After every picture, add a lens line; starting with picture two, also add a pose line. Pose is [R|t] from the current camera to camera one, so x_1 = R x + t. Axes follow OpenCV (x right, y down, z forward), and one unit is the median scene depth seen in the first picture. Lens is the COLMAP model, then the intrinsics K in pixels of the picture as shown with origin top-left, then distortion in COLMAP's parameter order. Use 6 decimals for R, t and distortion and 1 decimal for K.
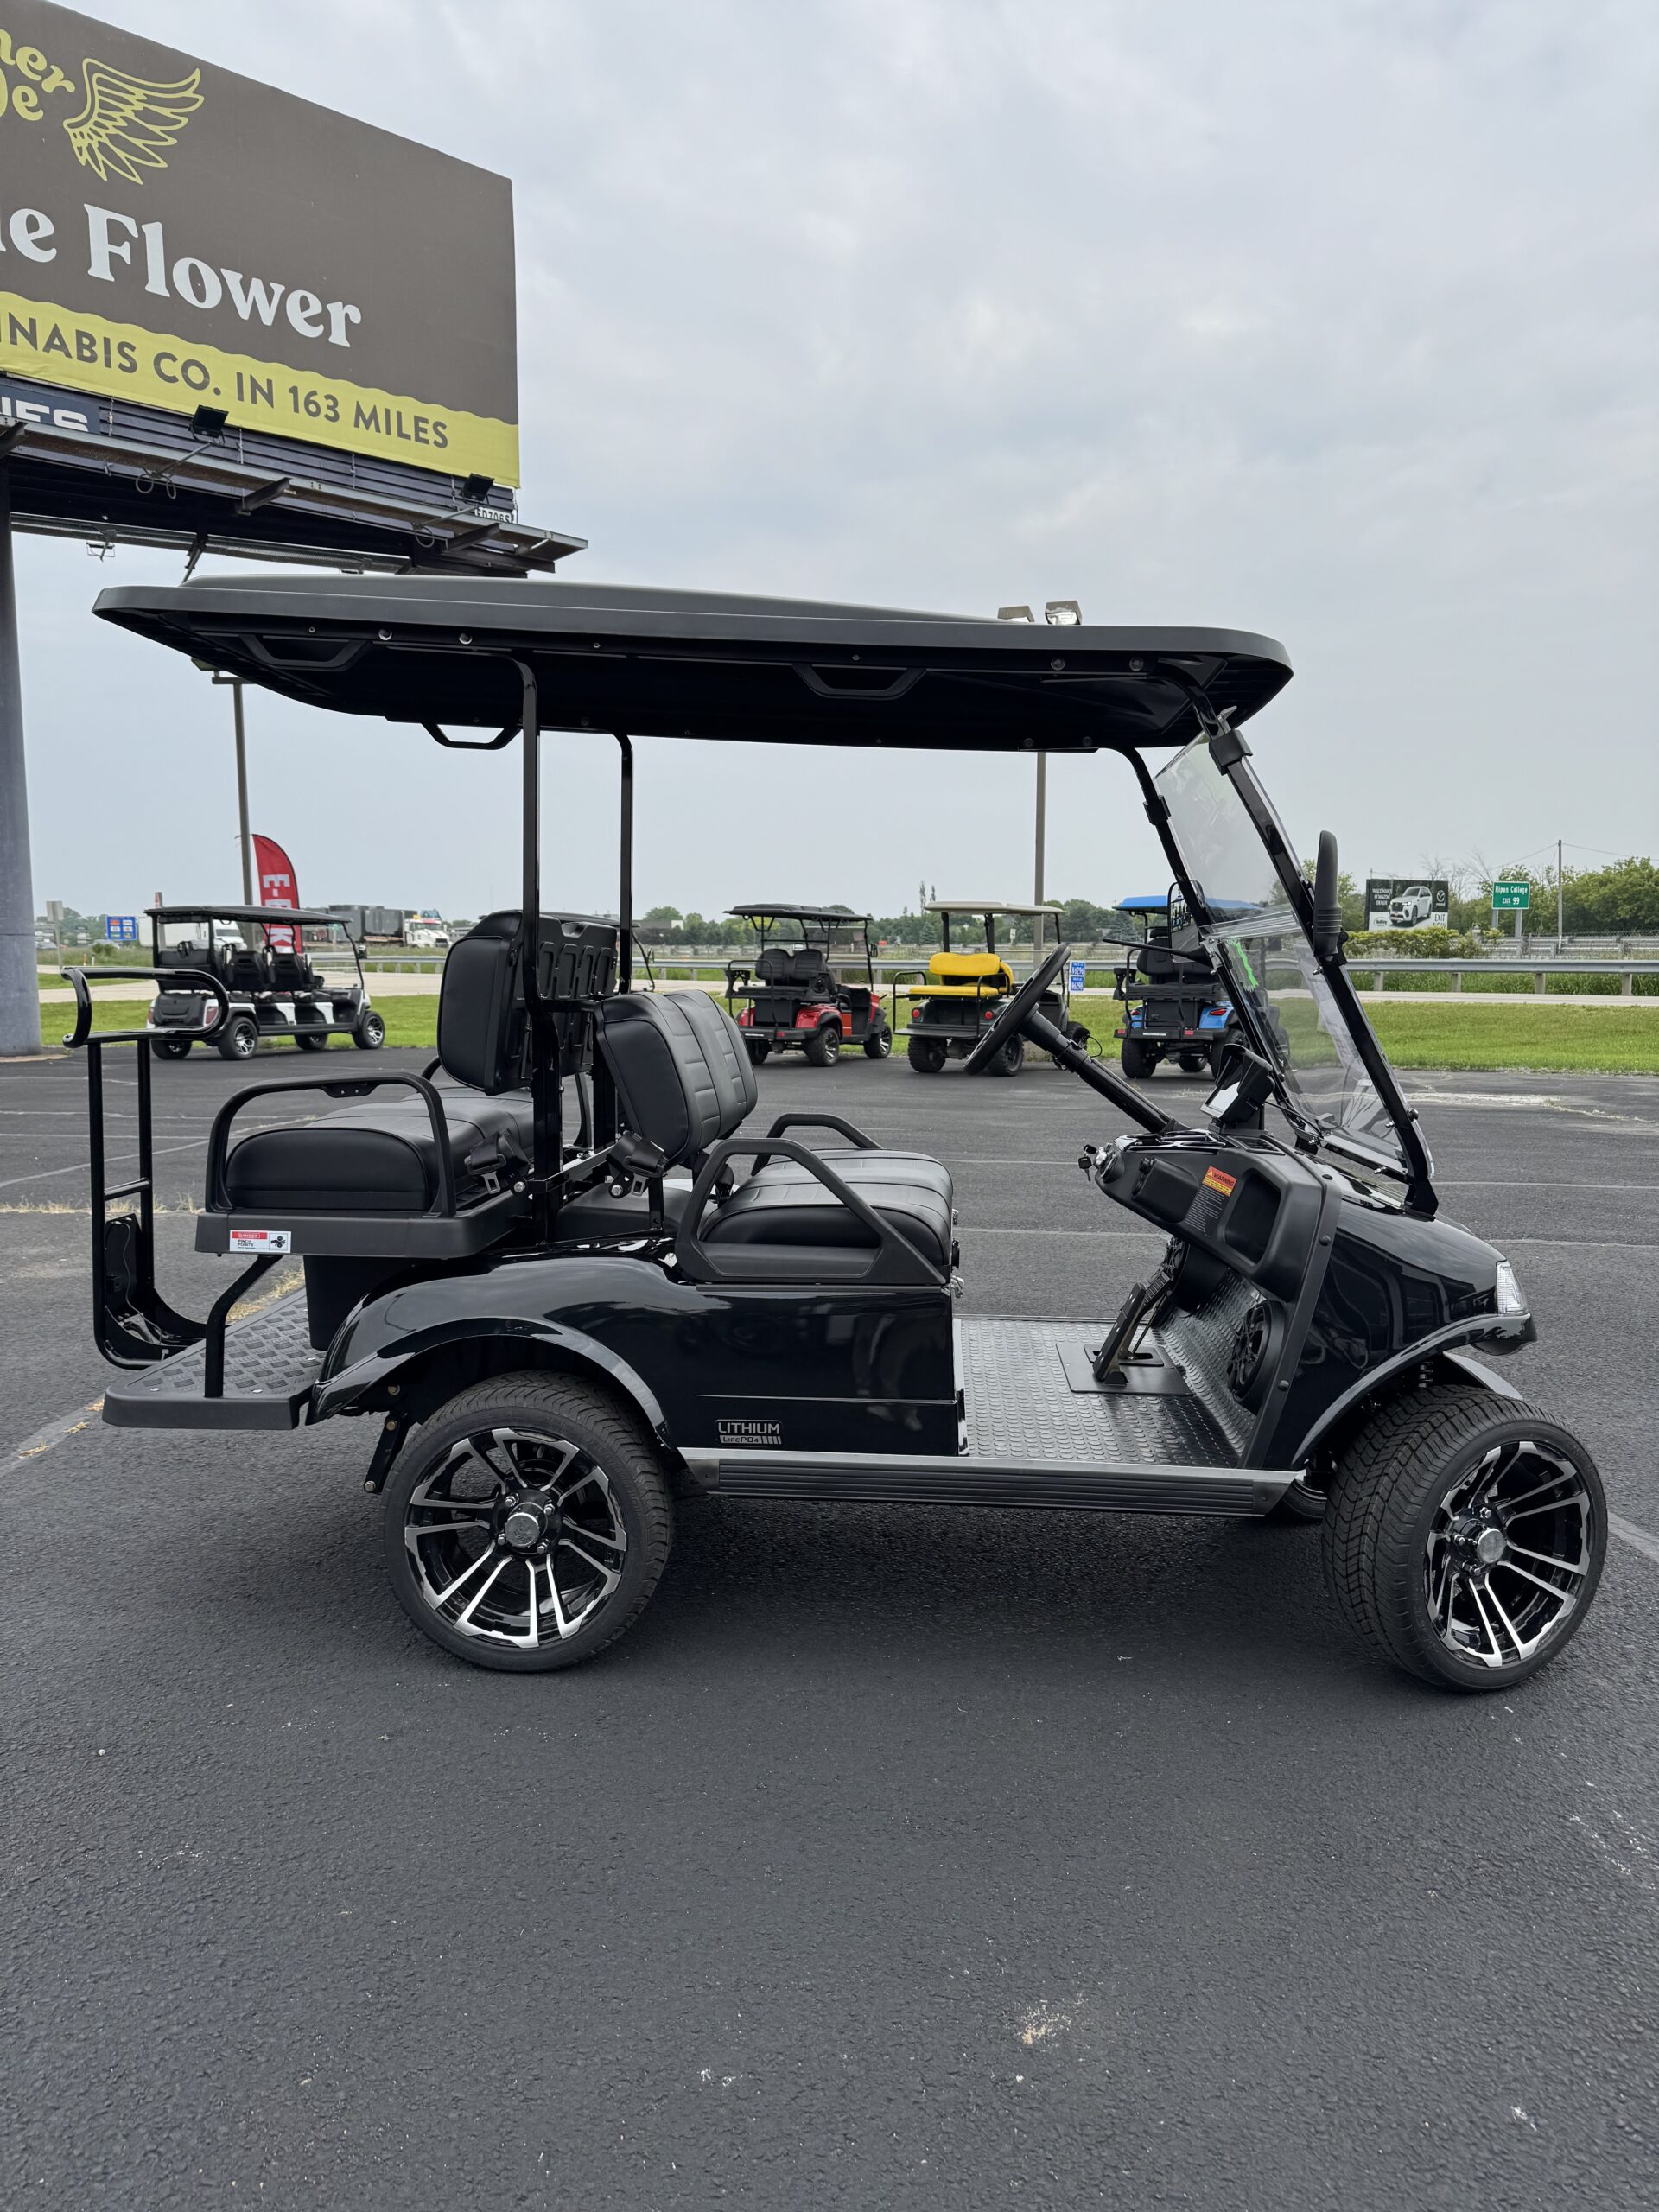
lens RADIAL K [[1583.0, 0, 829.5], [0, 1583.0, 1106.0], [0, 0, 1]] dist [0.056679, -0.032868]
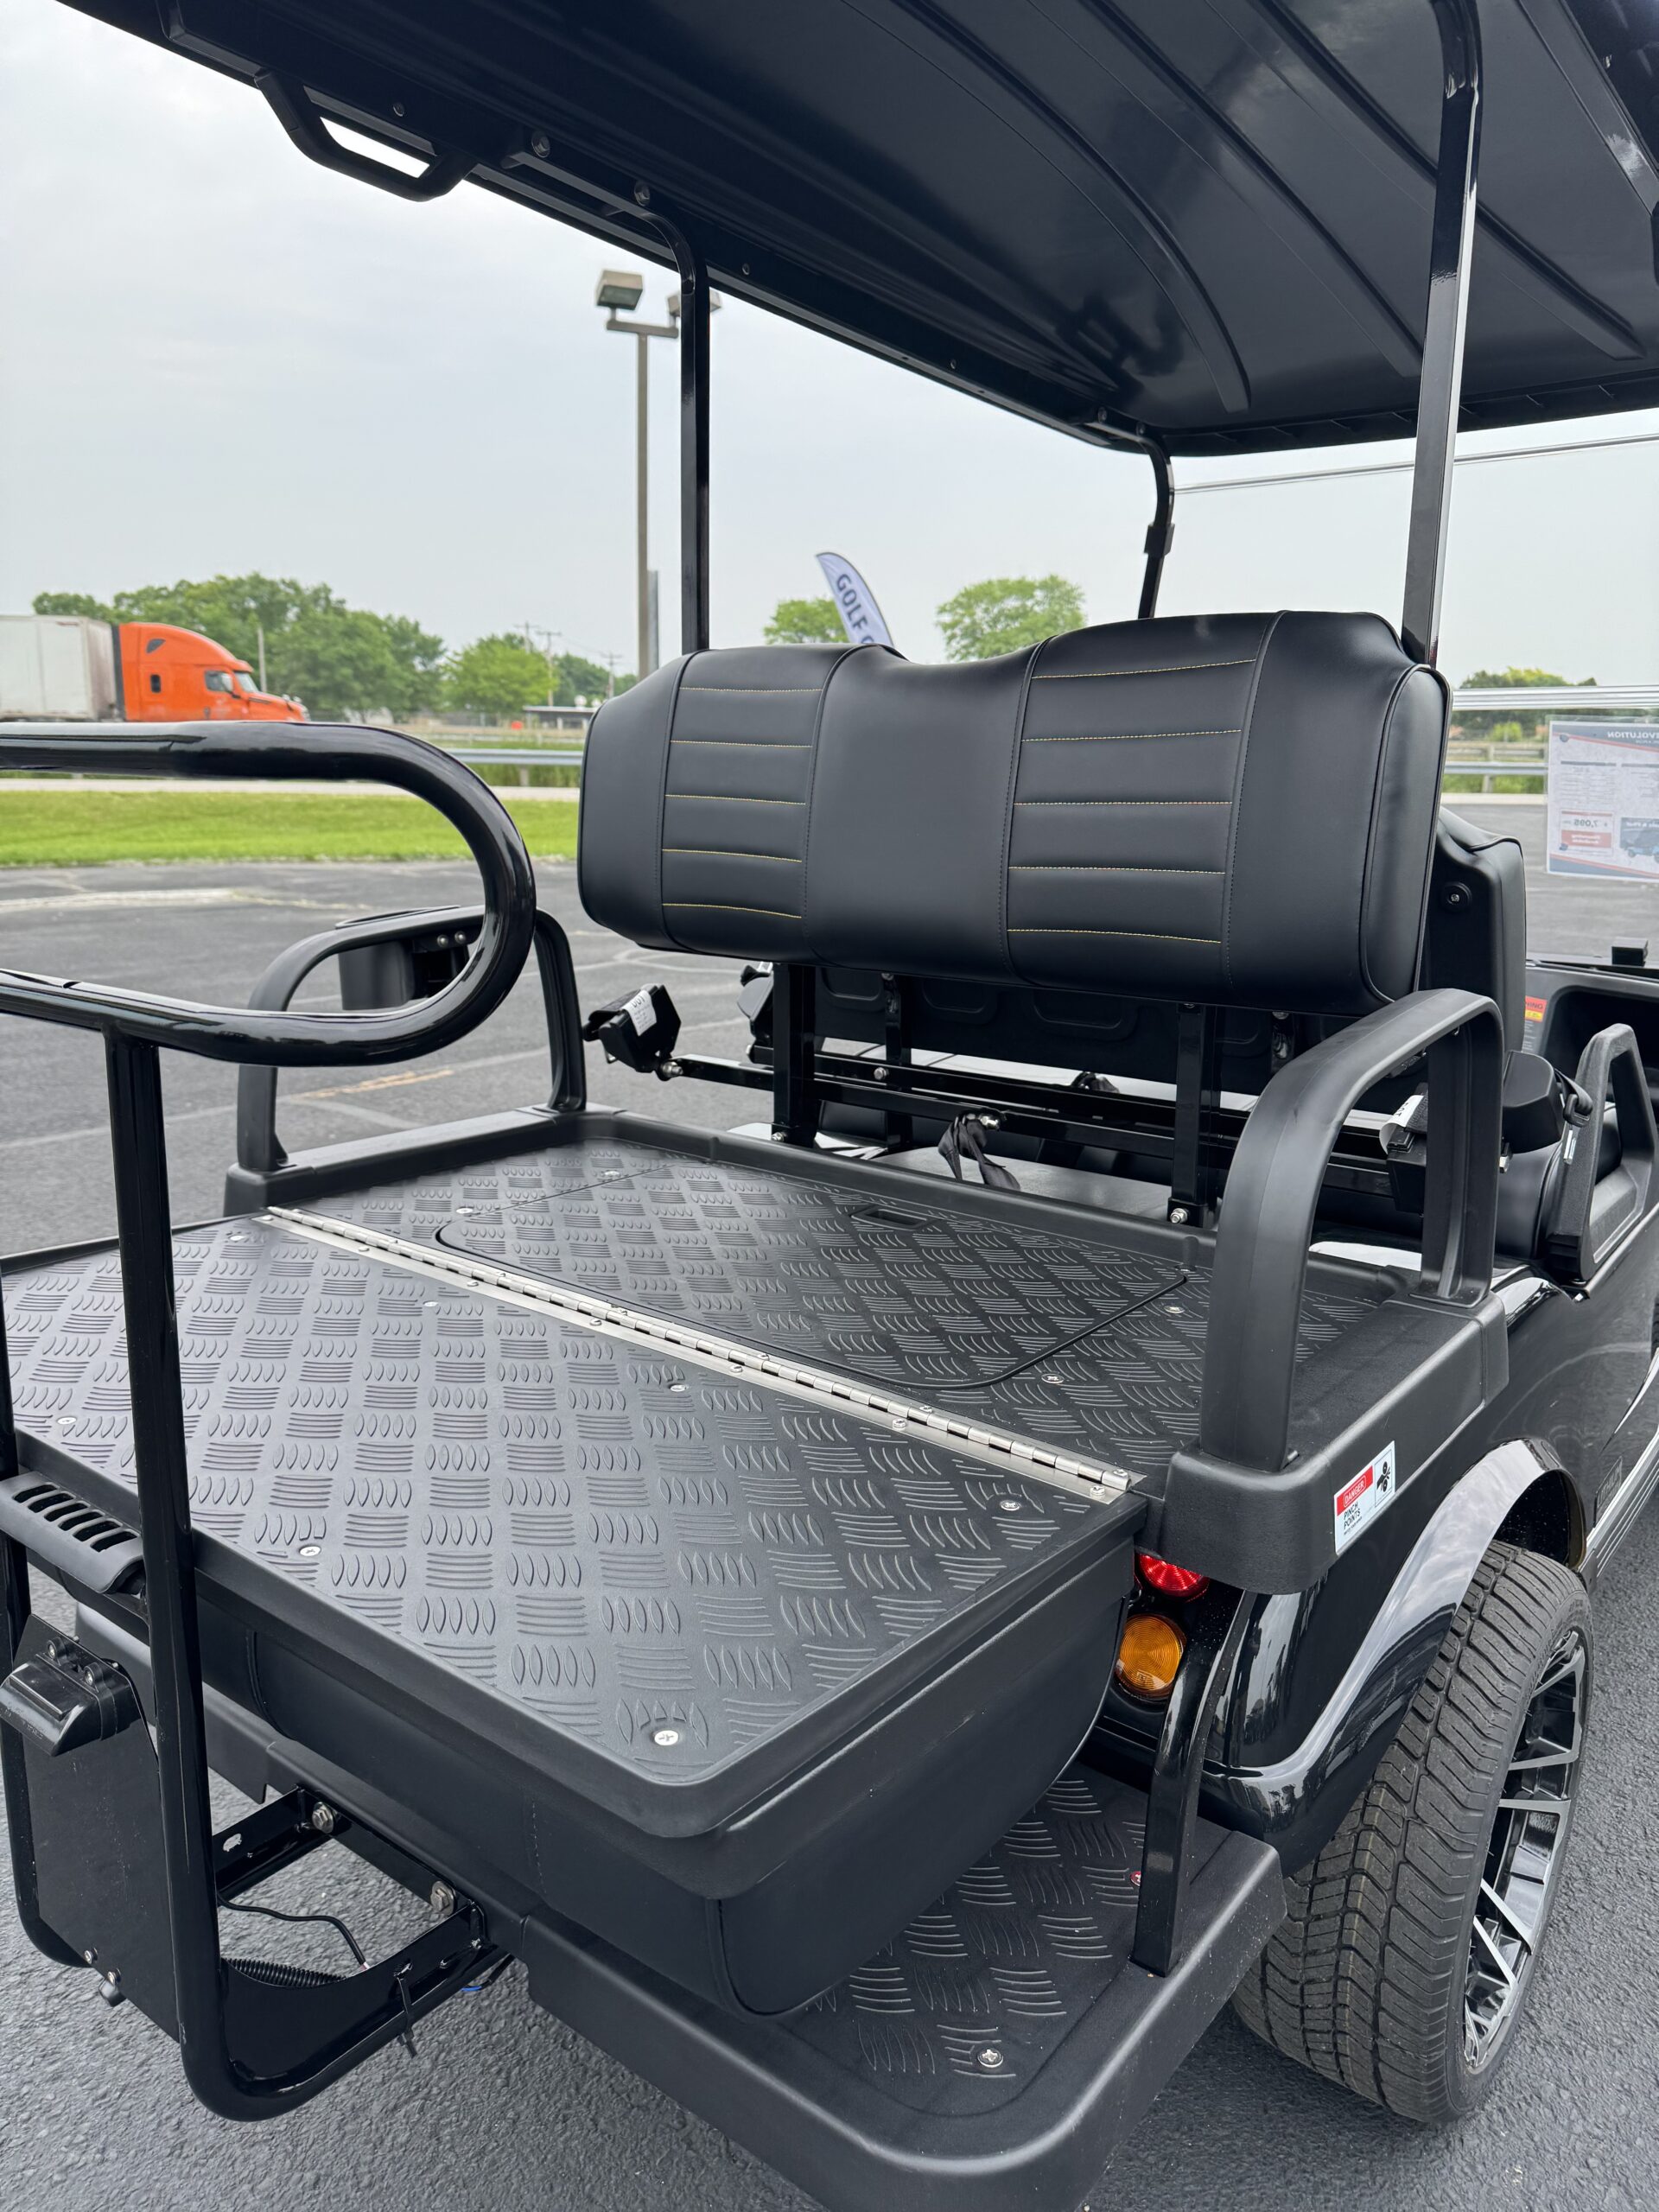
lens RADIAL K [[1576.2, 0, 826.2], [0, 1576.2, 1072.7], [0, 0, 1]] dist [0.017896, -0.006849]
pose [[0.563674, -0.161077, 0.810139, -0.521930], [0.068372, 0.986534, 0.148577, -0.053671], [-0.823163, -0.028359, 0.567097, 0.671075]]
